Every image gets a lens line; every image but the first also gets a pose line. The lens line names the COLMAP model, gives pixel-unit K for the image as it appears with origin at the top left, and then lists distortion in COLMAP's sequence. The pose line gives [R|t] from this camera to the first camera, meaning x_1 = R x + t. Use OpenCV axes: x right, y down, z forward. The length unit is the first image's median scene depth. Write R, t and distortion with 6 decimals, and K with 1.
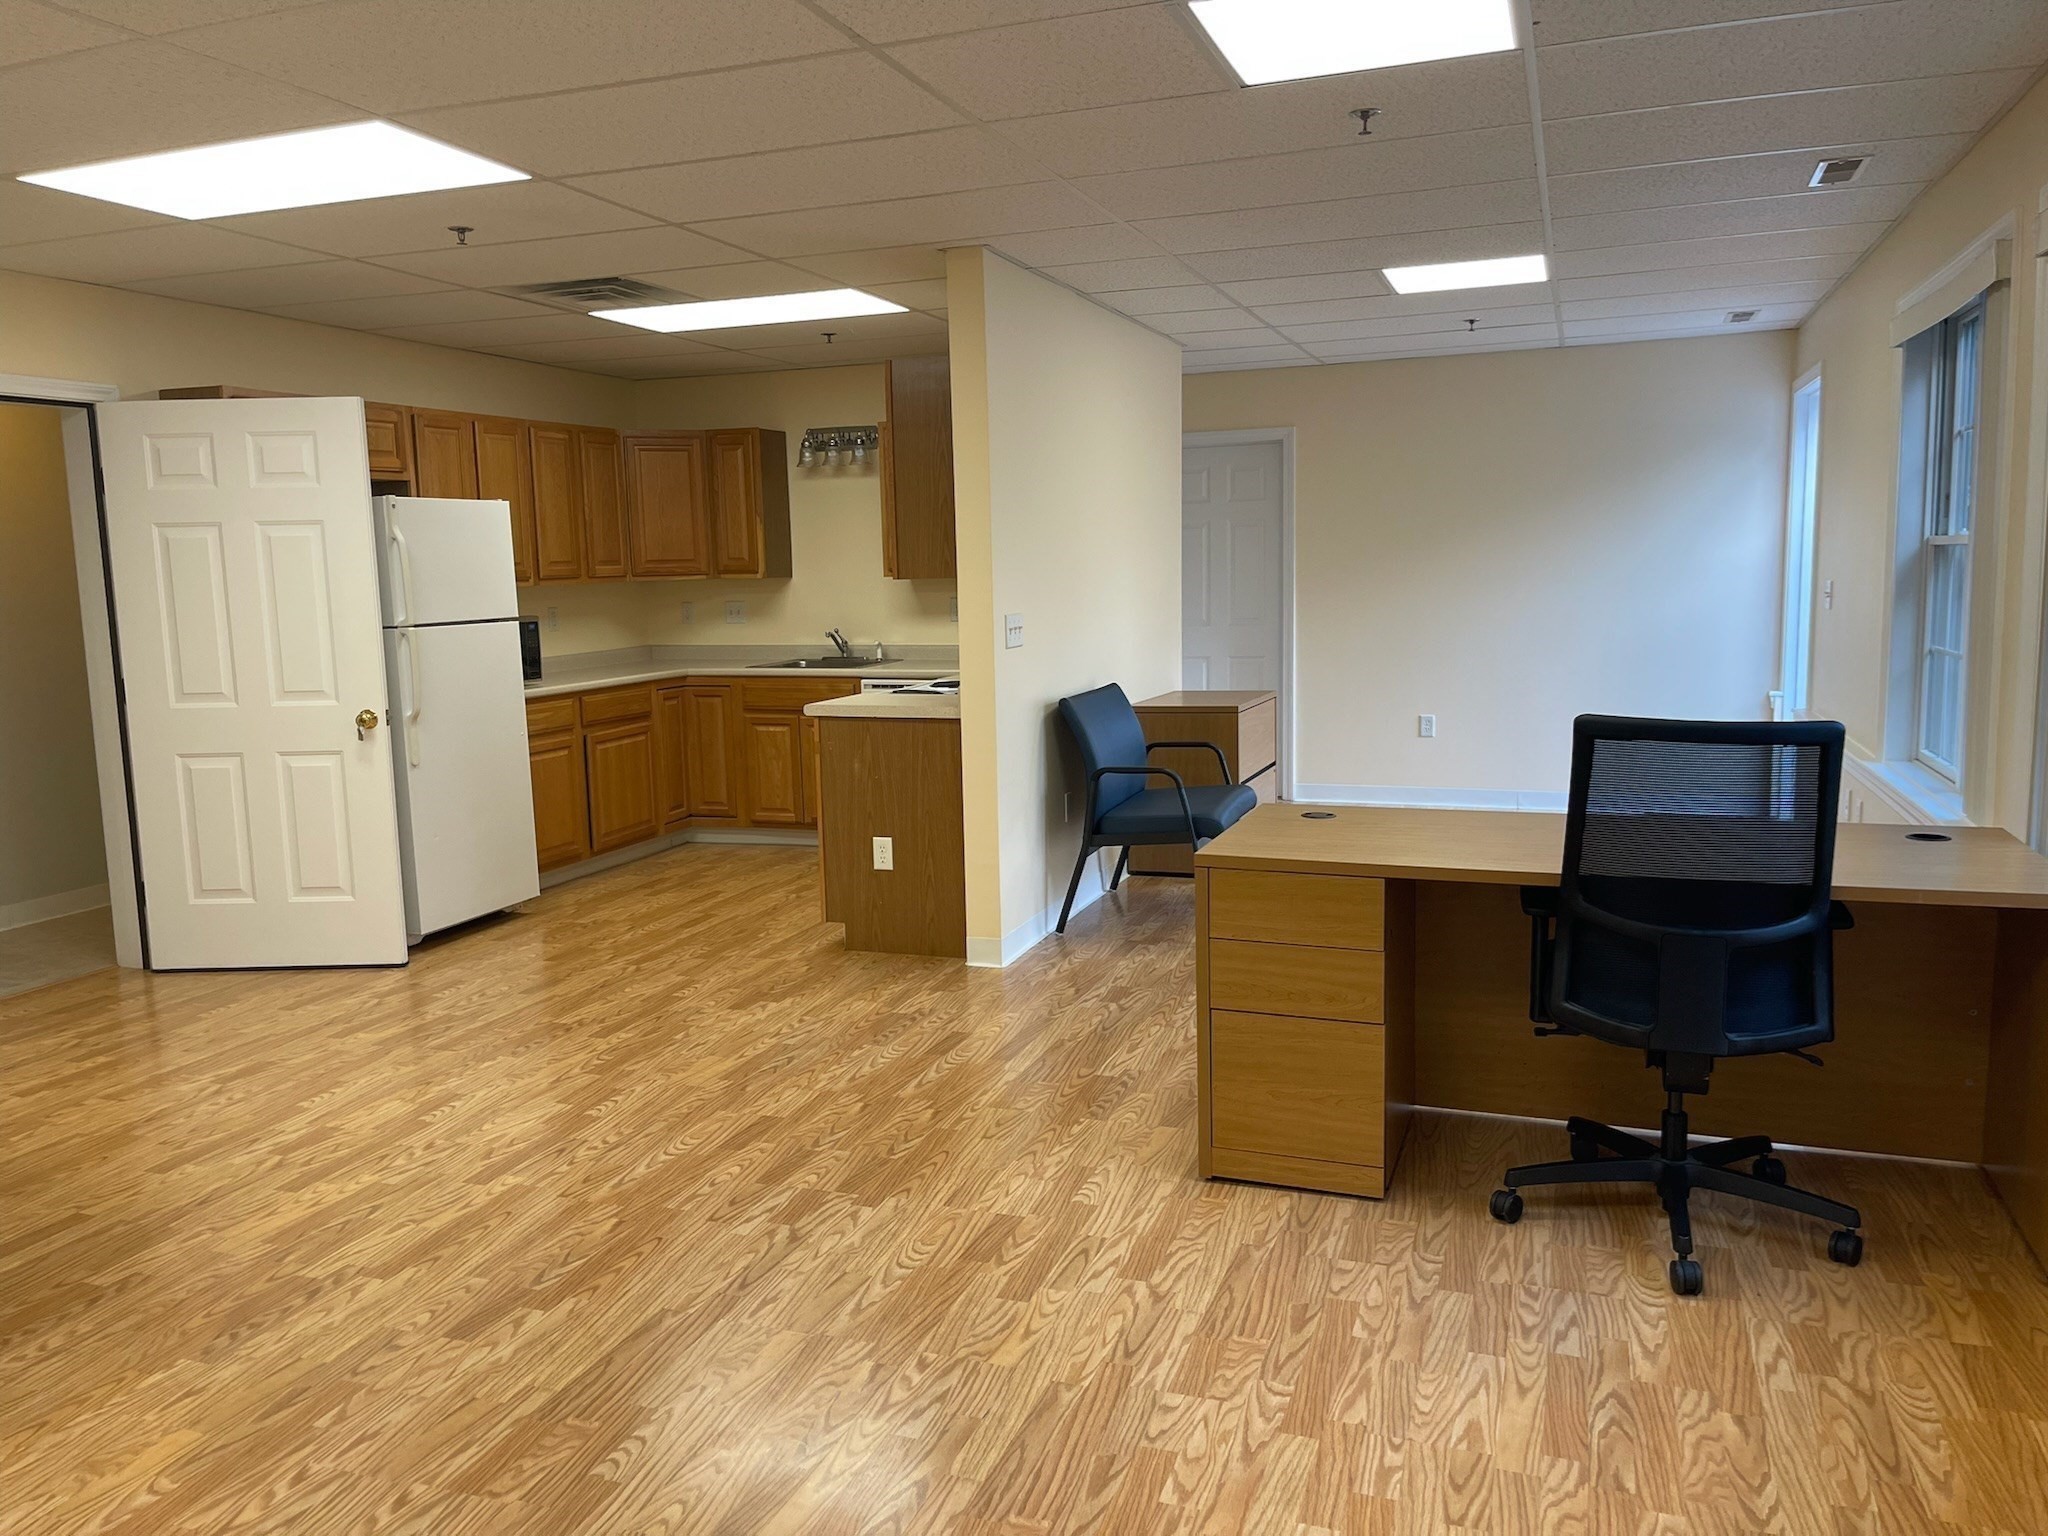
lens RADIAL K [[1510.3, 0, 1024.0], [0, 1510.3, 768.0], [0, 0, 1]] dist [0.052449, -0.095225]
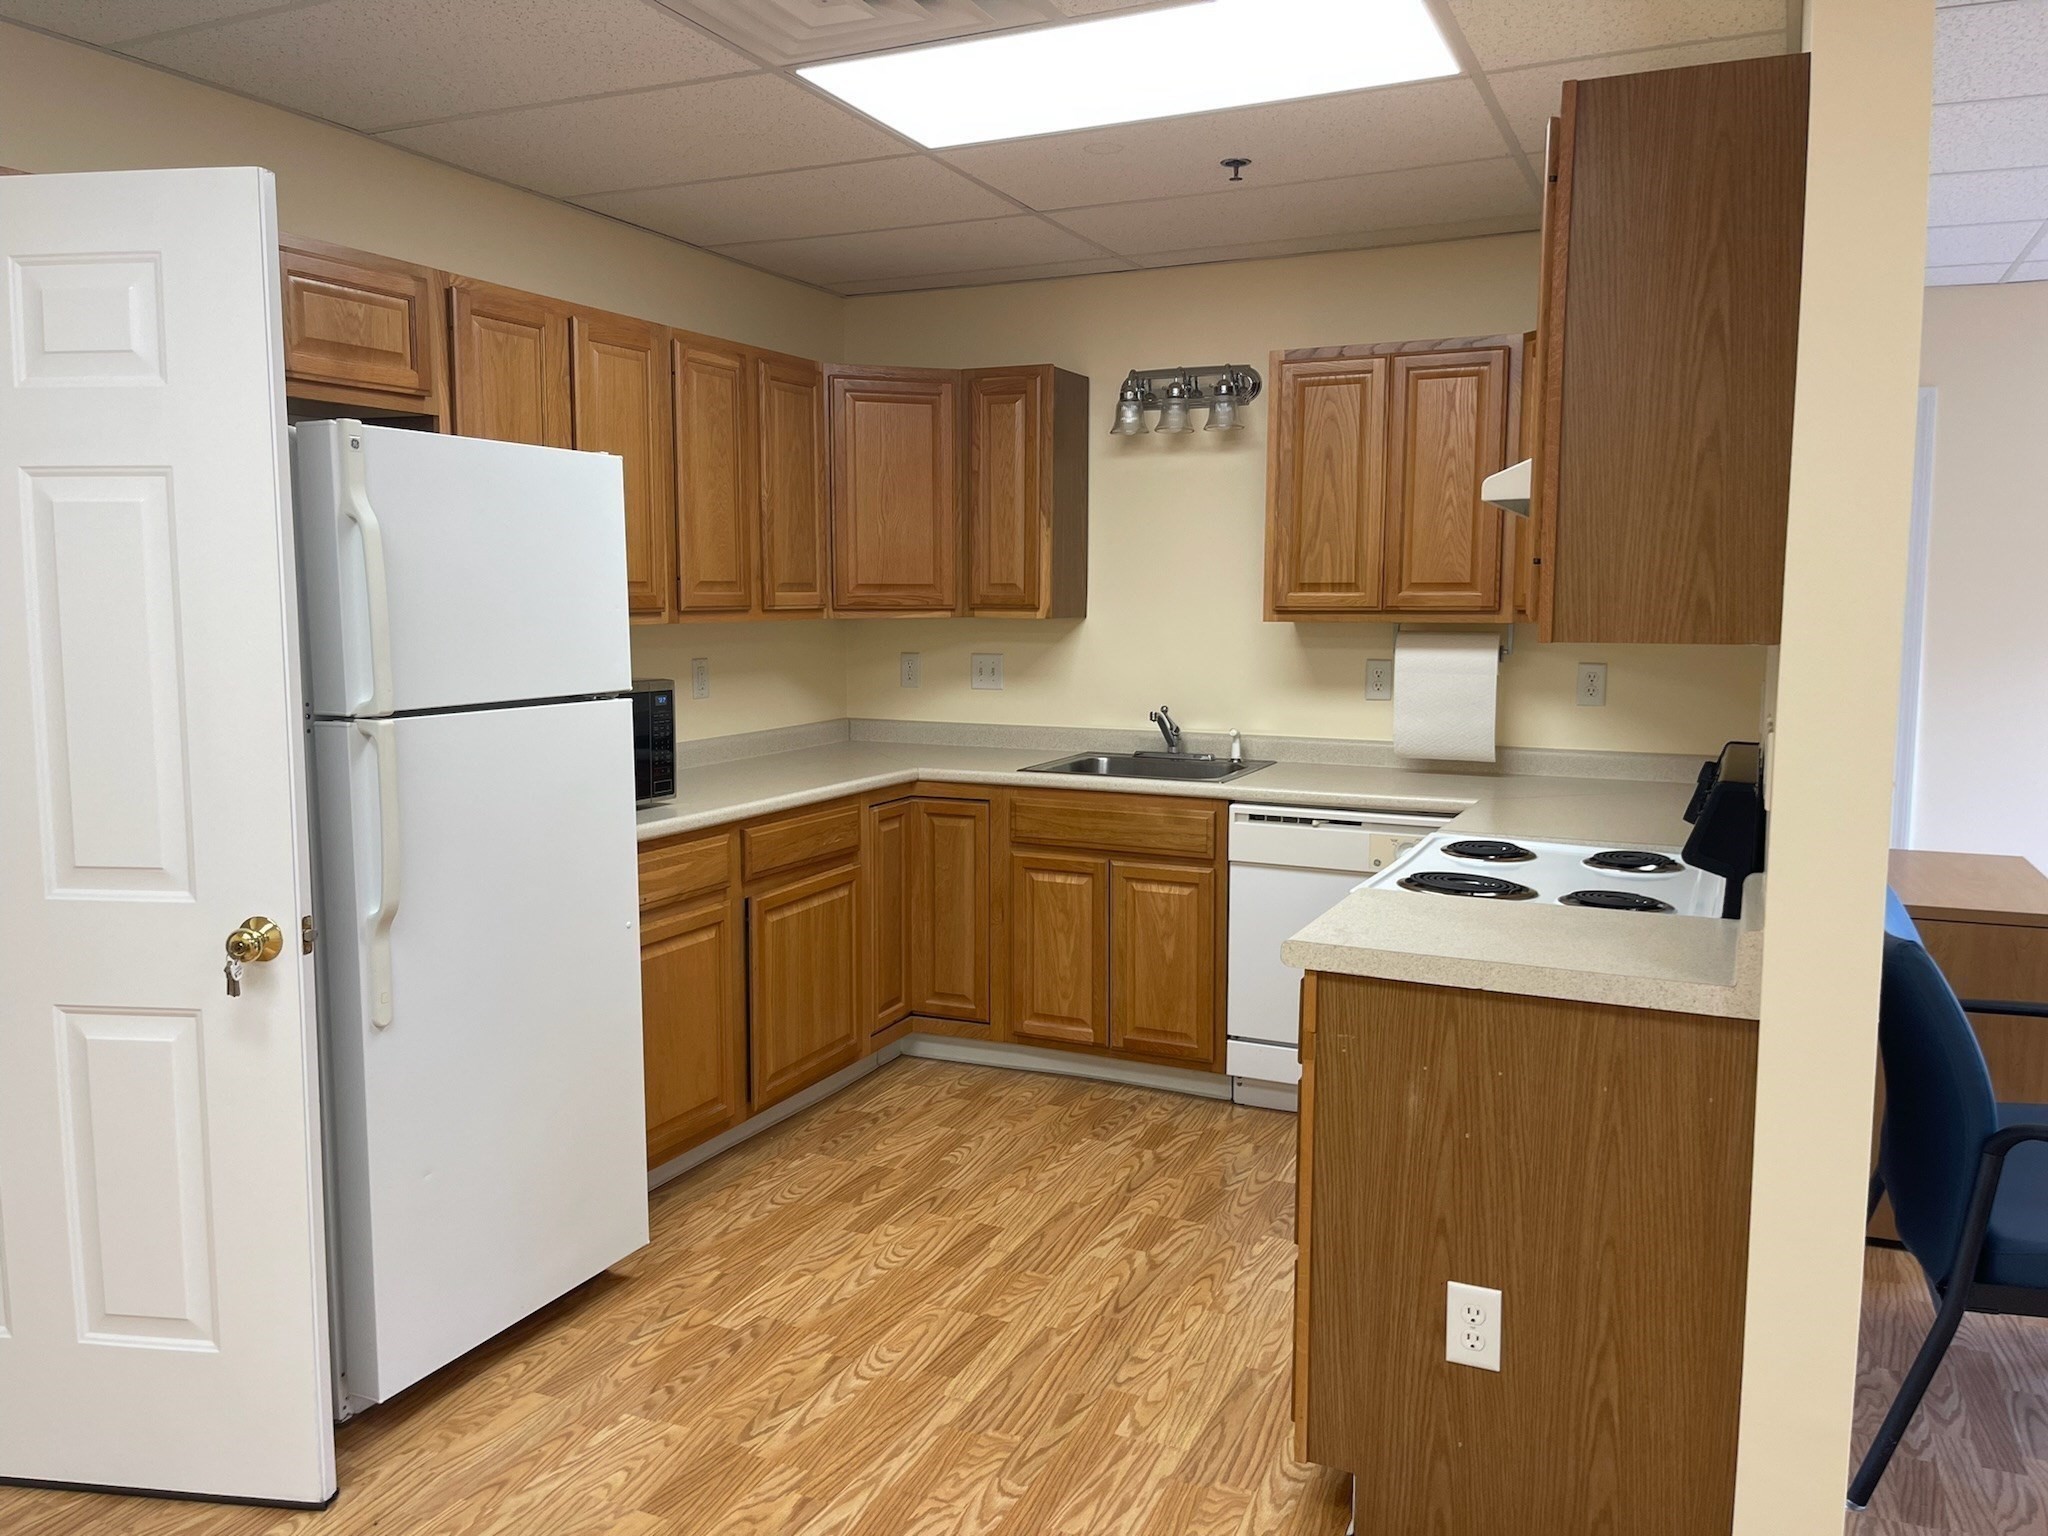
lens RADIAL K [[1534.8, 0, 1024.0], [0, 1534.8, 768.0], [0, 0, 1]] dist [0.117268, -0.157829]
pose [[0.995235, 0.036893, -0.090254, -0.127314], [-0.039030, 0.998995, -0.022022, -0.054414], [0.089351, 0.025439, 0.995675, 0.407155]]
